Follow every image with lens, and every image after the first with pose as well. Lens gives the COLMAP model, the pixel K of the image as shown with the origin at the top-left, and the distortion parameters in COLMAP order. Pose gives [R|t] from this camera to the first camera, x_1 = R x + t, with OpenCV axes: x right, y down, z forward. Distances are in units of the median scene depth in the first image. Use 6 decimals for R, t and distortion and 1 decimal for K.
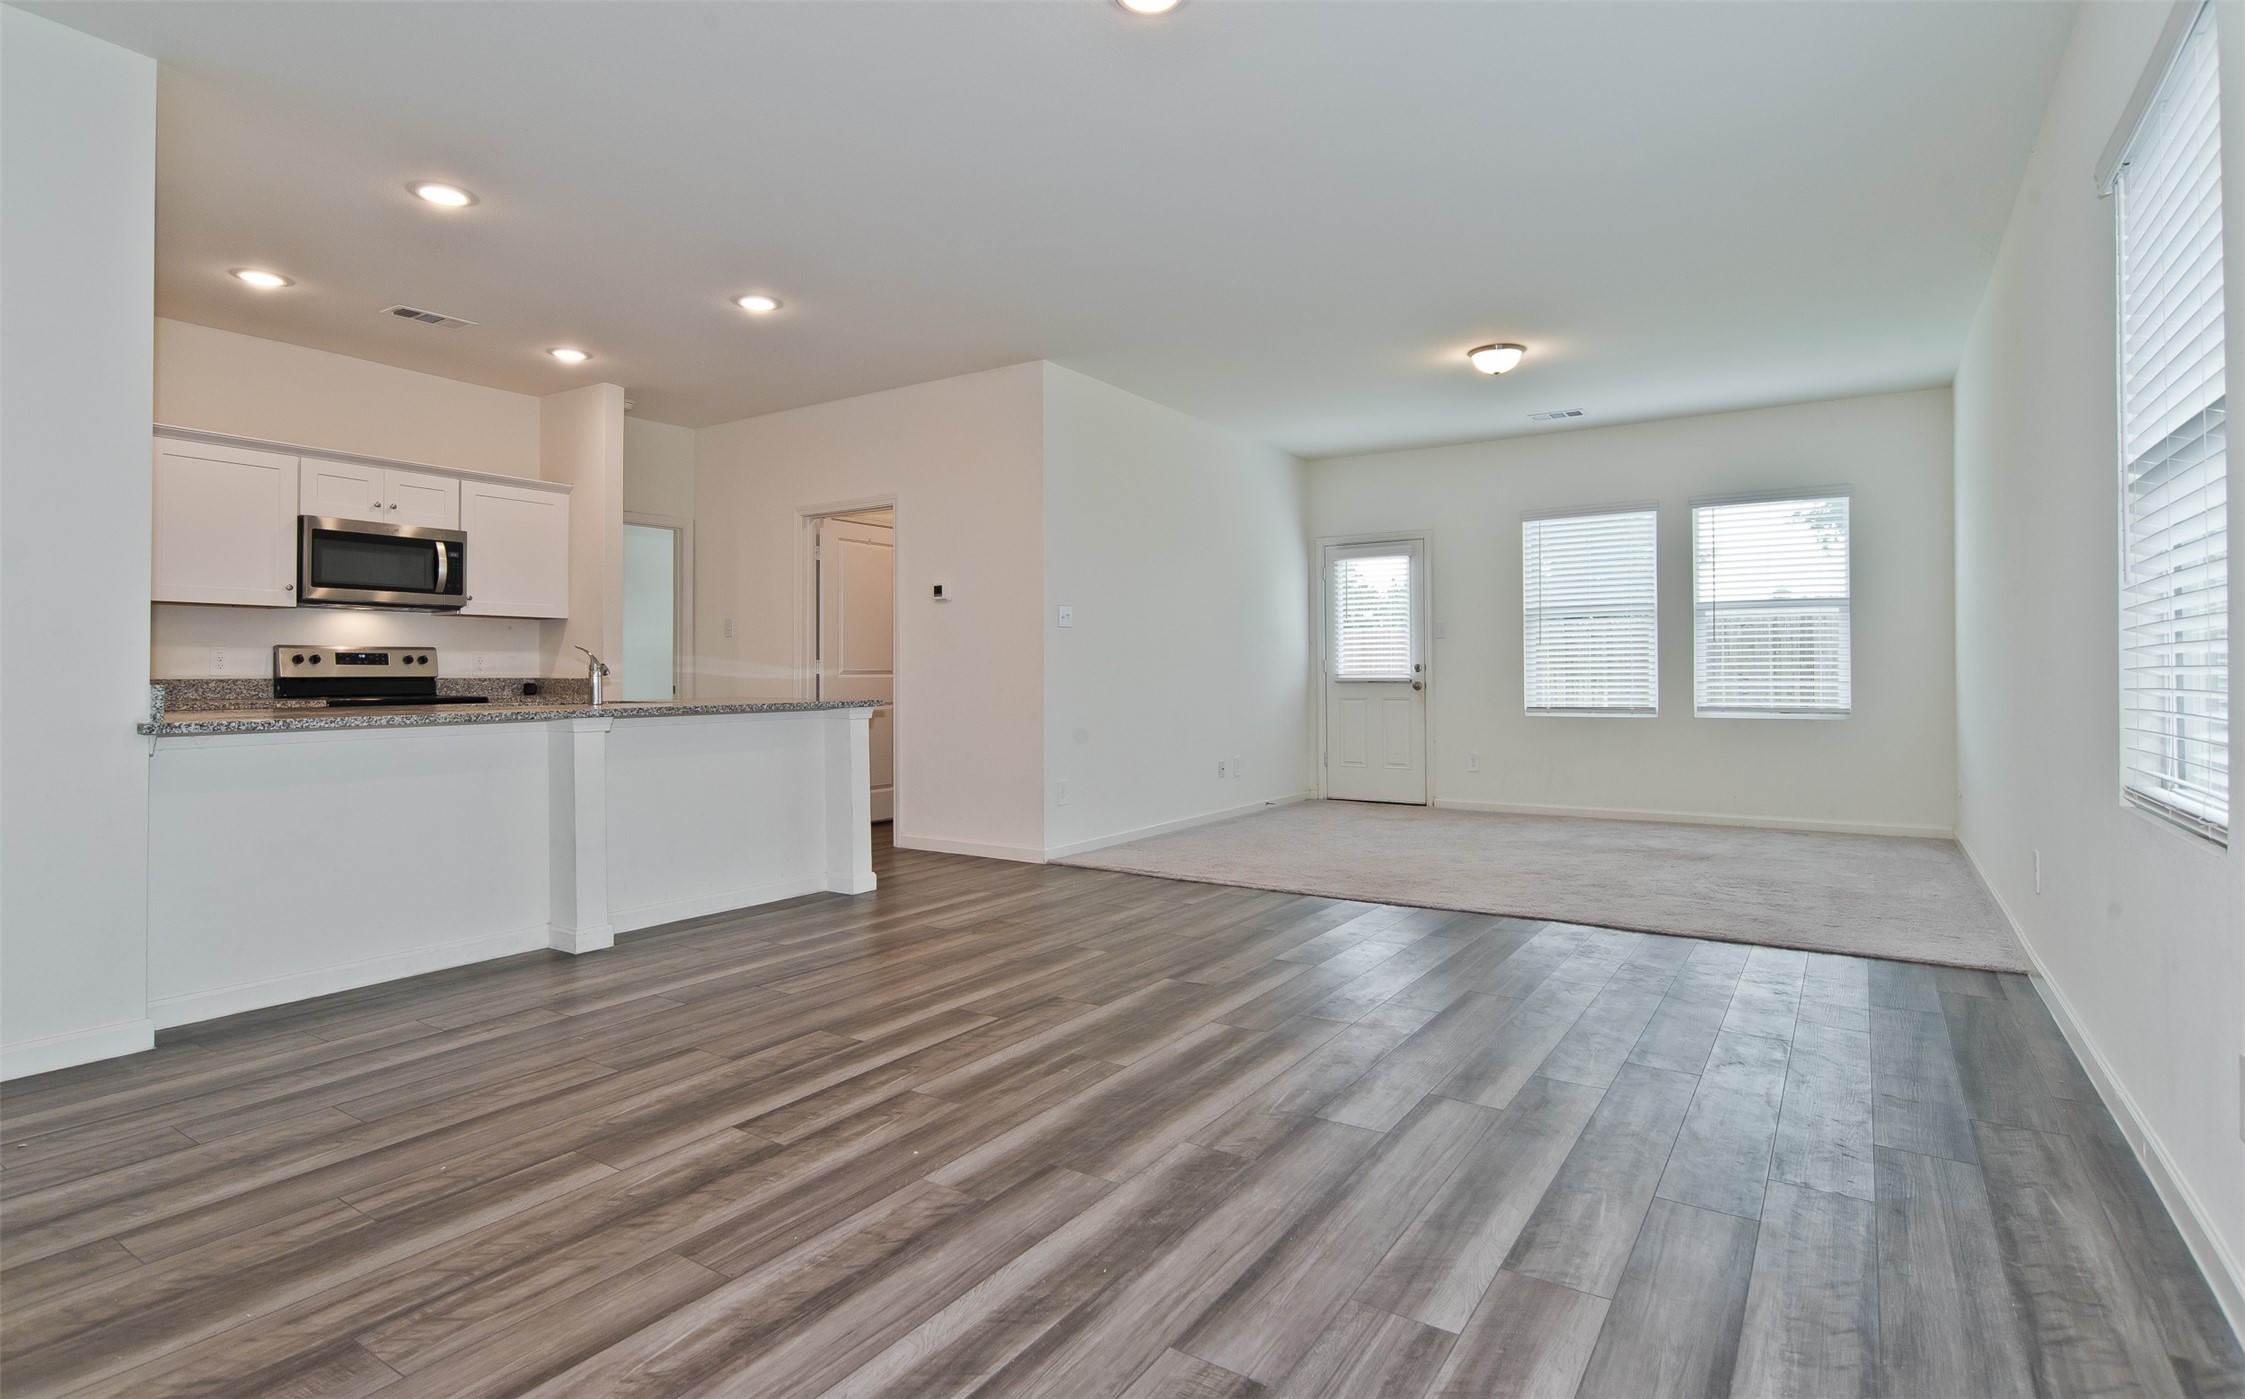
lens RADIAL K [[1116.4, 0, 1127.3], [0, 1116.4, 659.7], [0, 0, 1]] dist [0.003957, 0.002274]
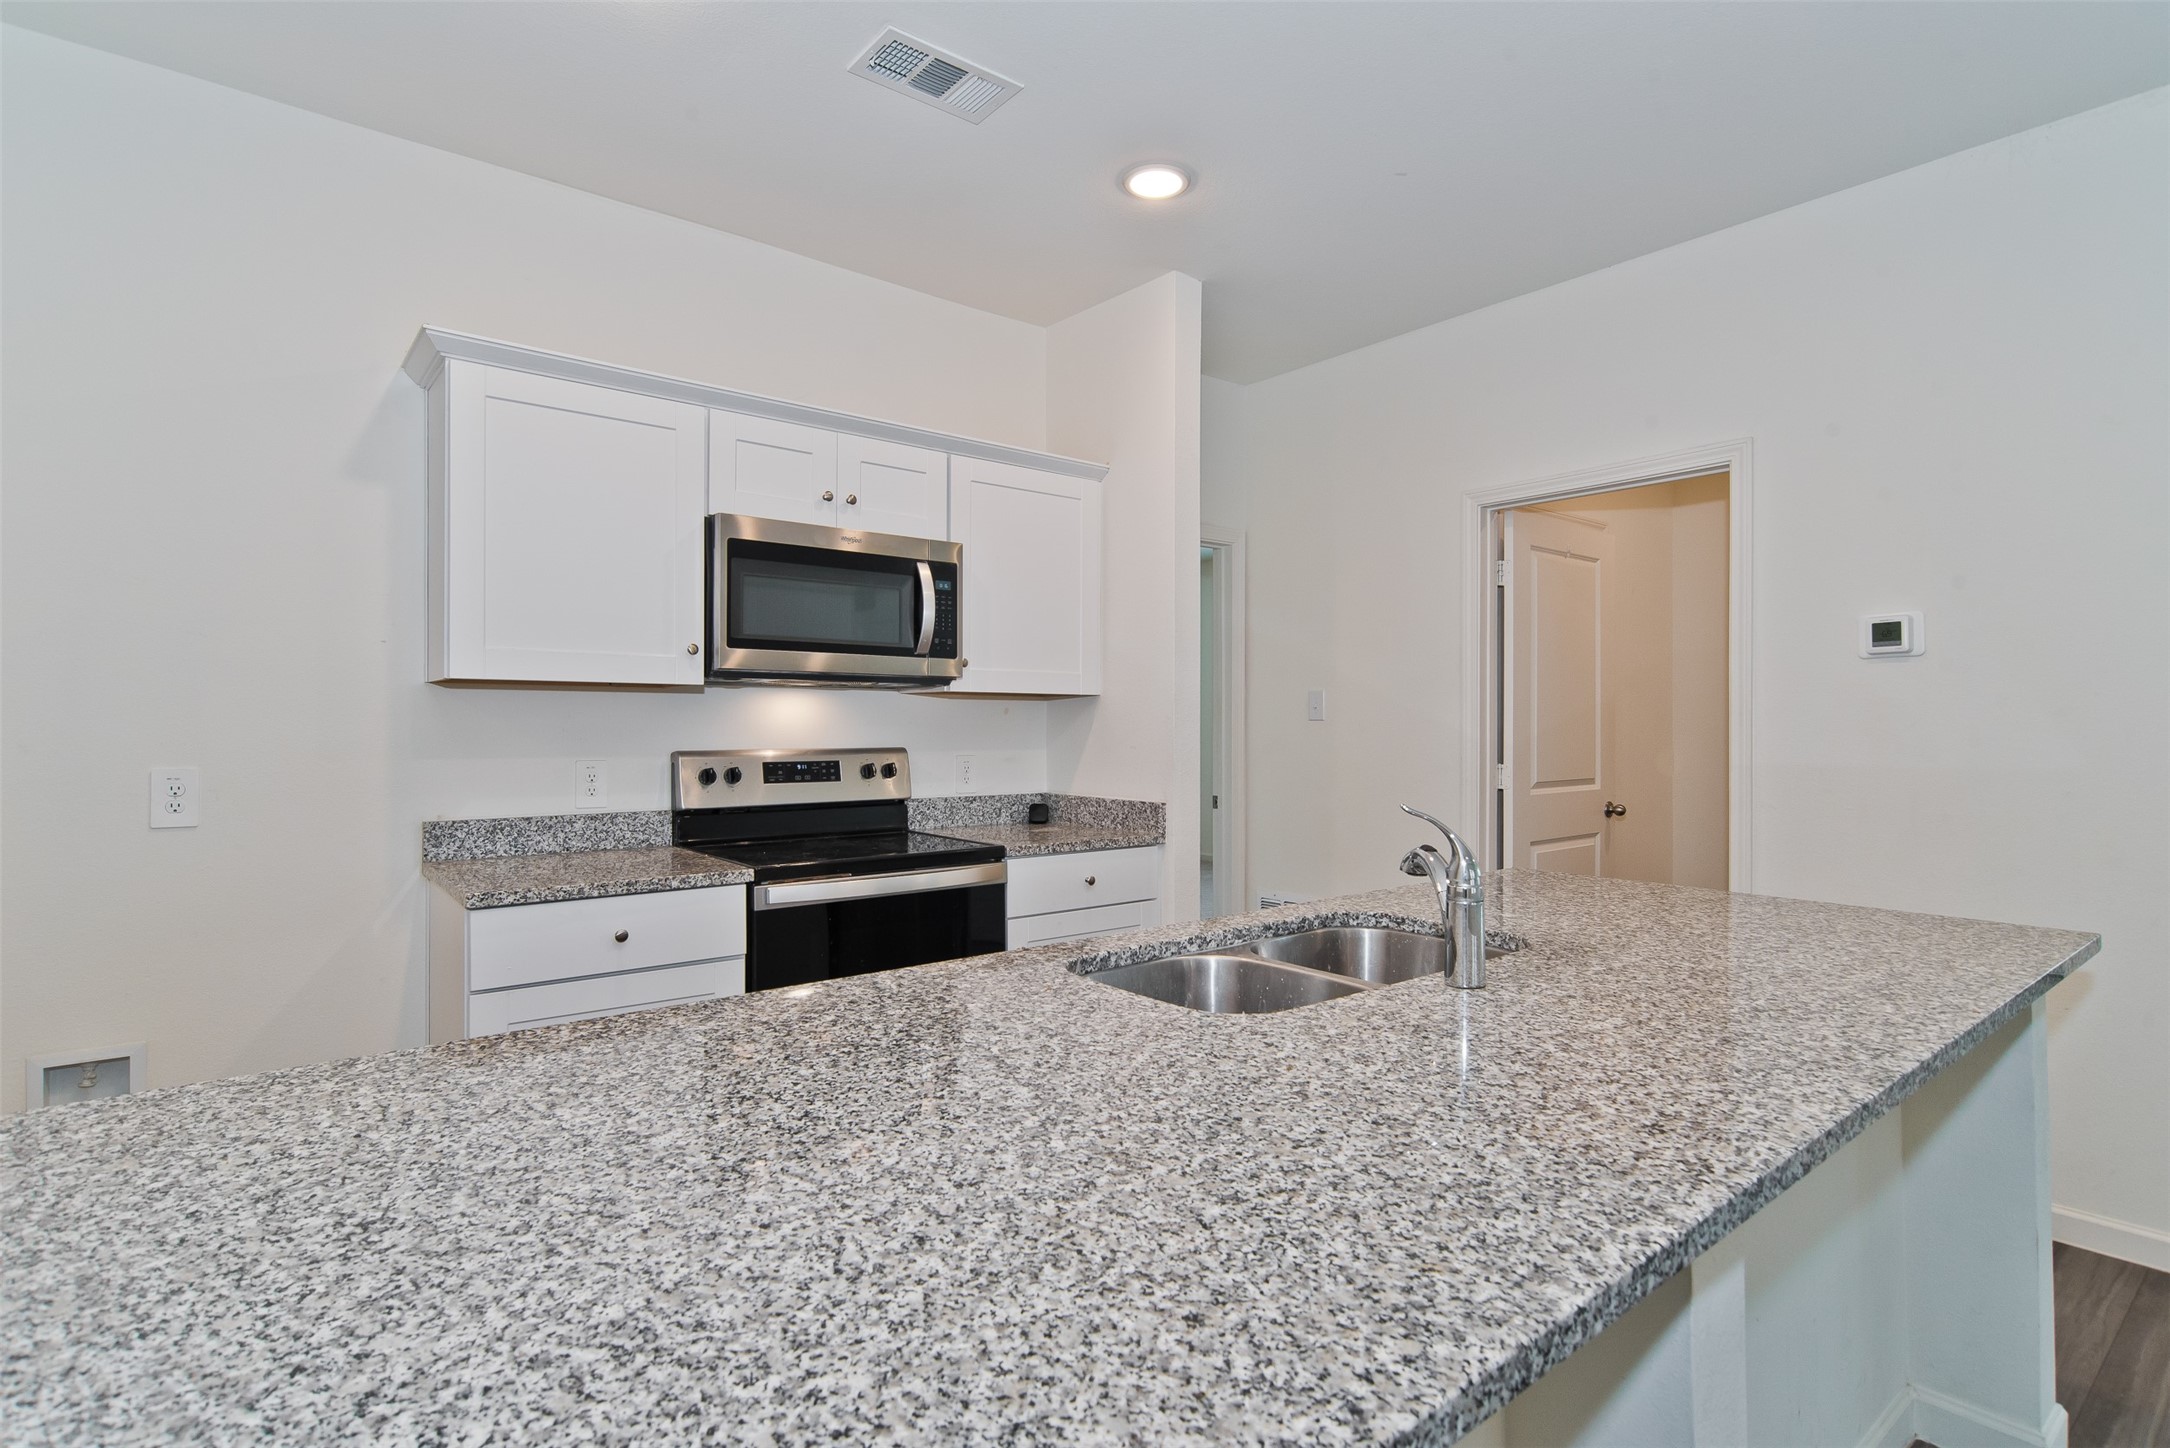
lens RADIAL K [[1061.0, 0, 1087.7], [0, 1061.0, 732.2], [0, 0, 1]] dist [-0.005361, 0.000476]
pose [[0.955361, 0.004083, -0.295411, -0.397167], [0.001340, 0.999834, 0.018152, -0.032145], [0.295437, -0.017738, 0.955198, 0.542820]]
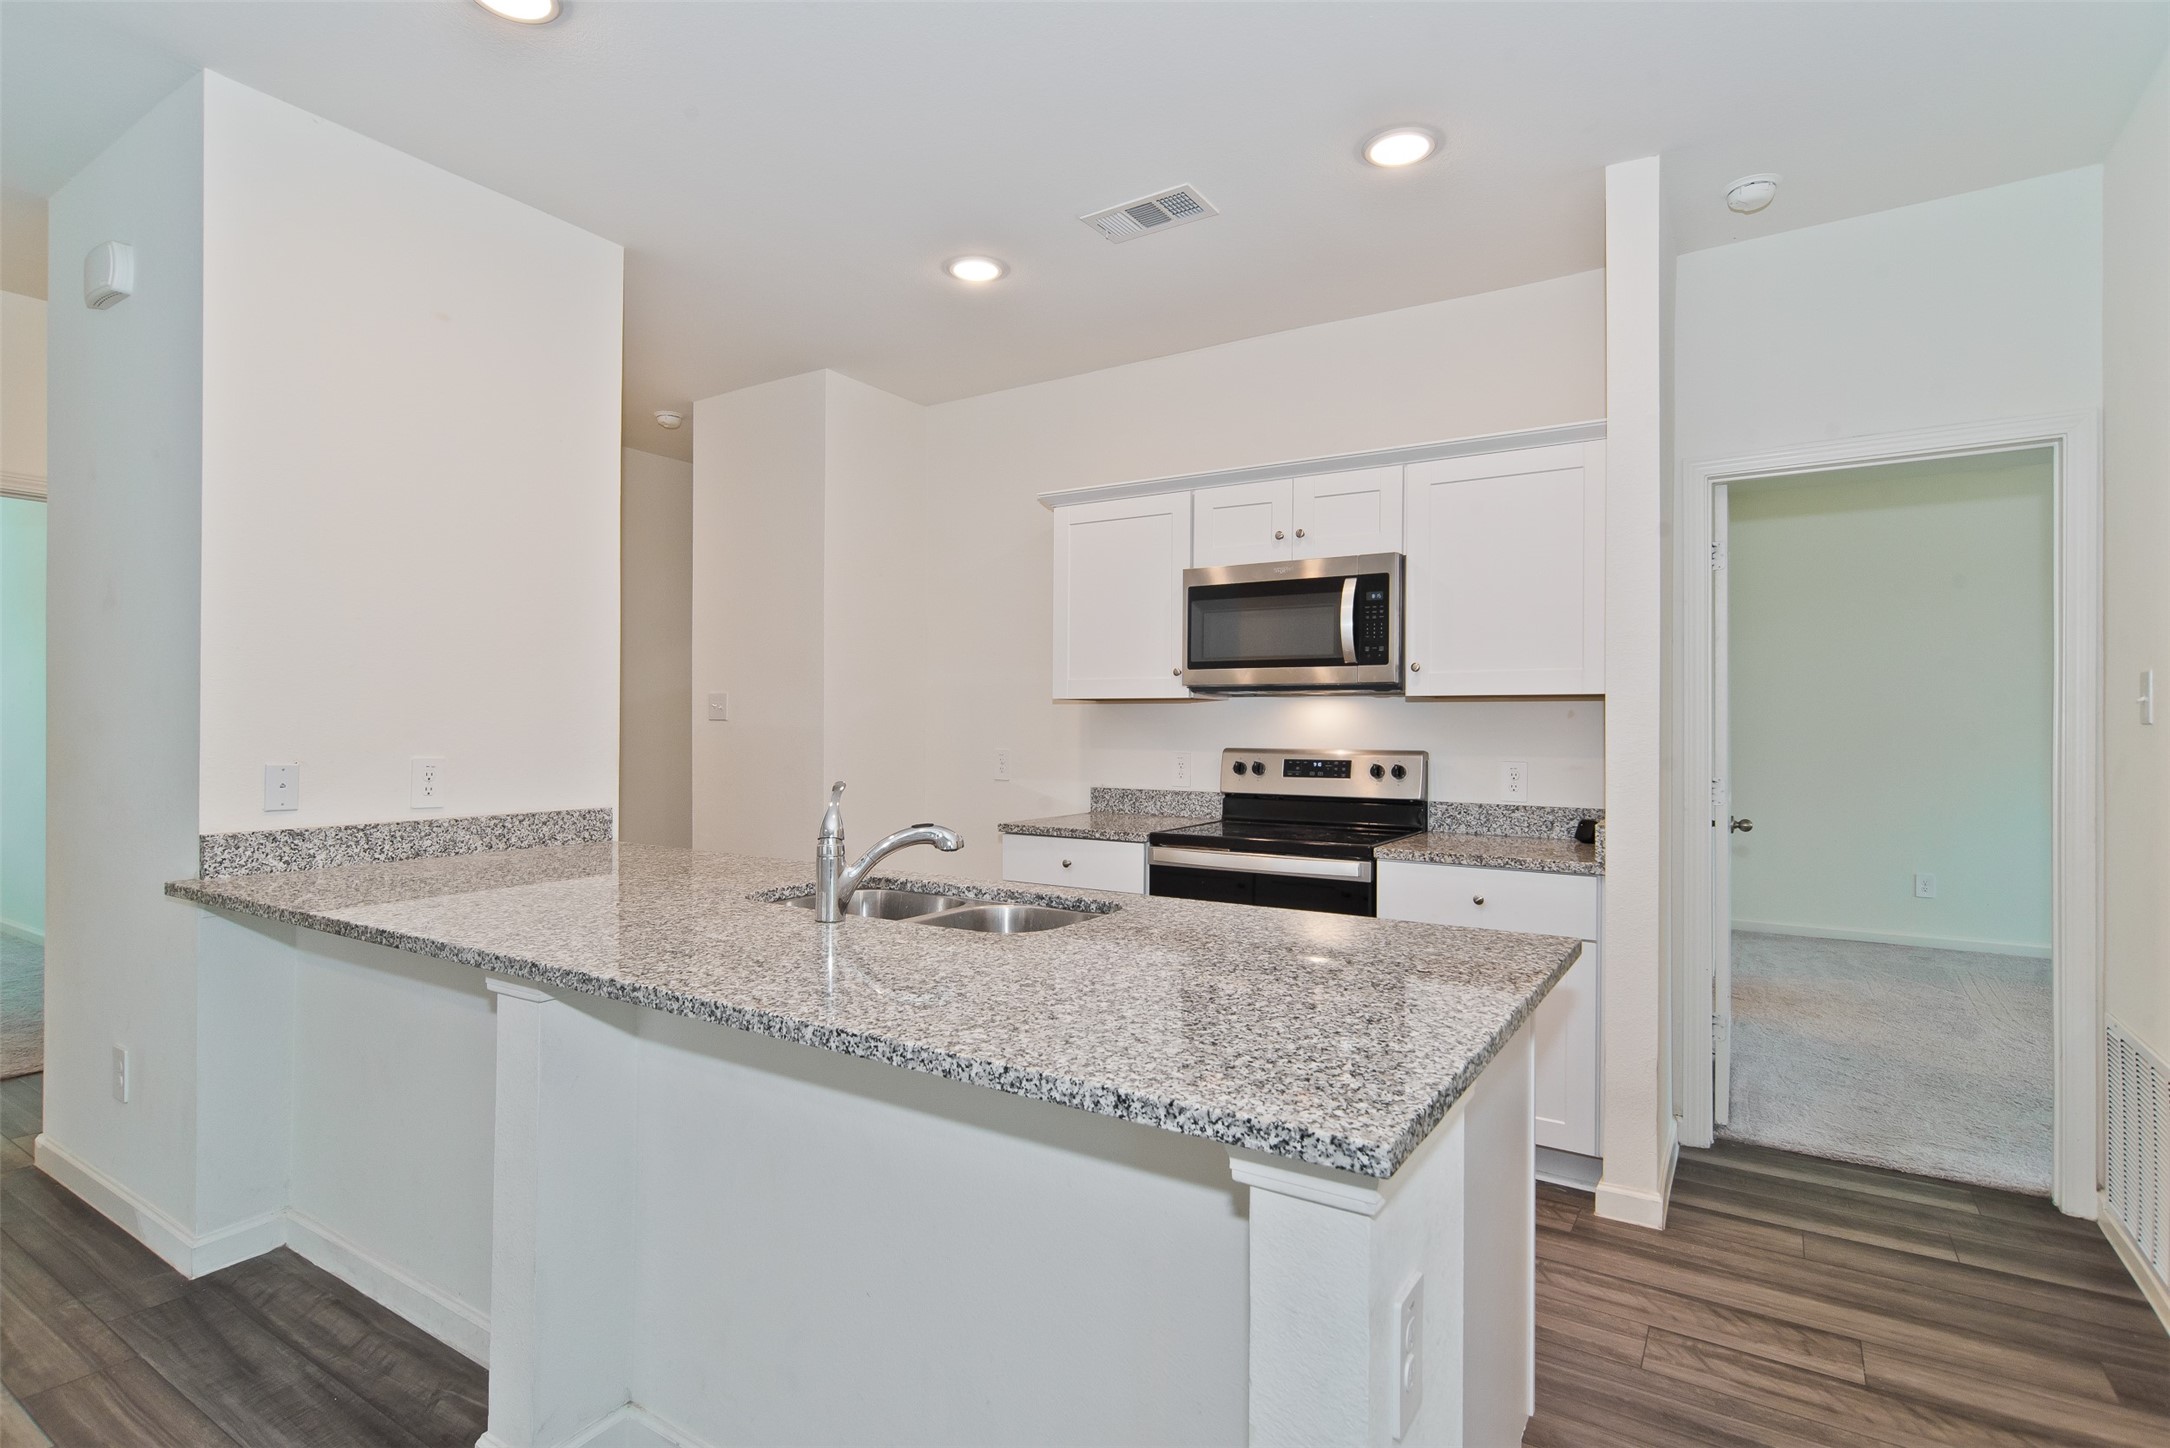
lens RADIAL K [[1061.0, 0, 1081.5], [0, 1061.0, 723.3], [0, 0, 1]] dist [-0.005361, 0.000476]
pose [[0.025782, -0.003699, -0.999661, -0.054157], [0.004995, 0.999981, -0.003571, -0.027394], [0.999655, -0.004901, 0.025800, 0.876683]]
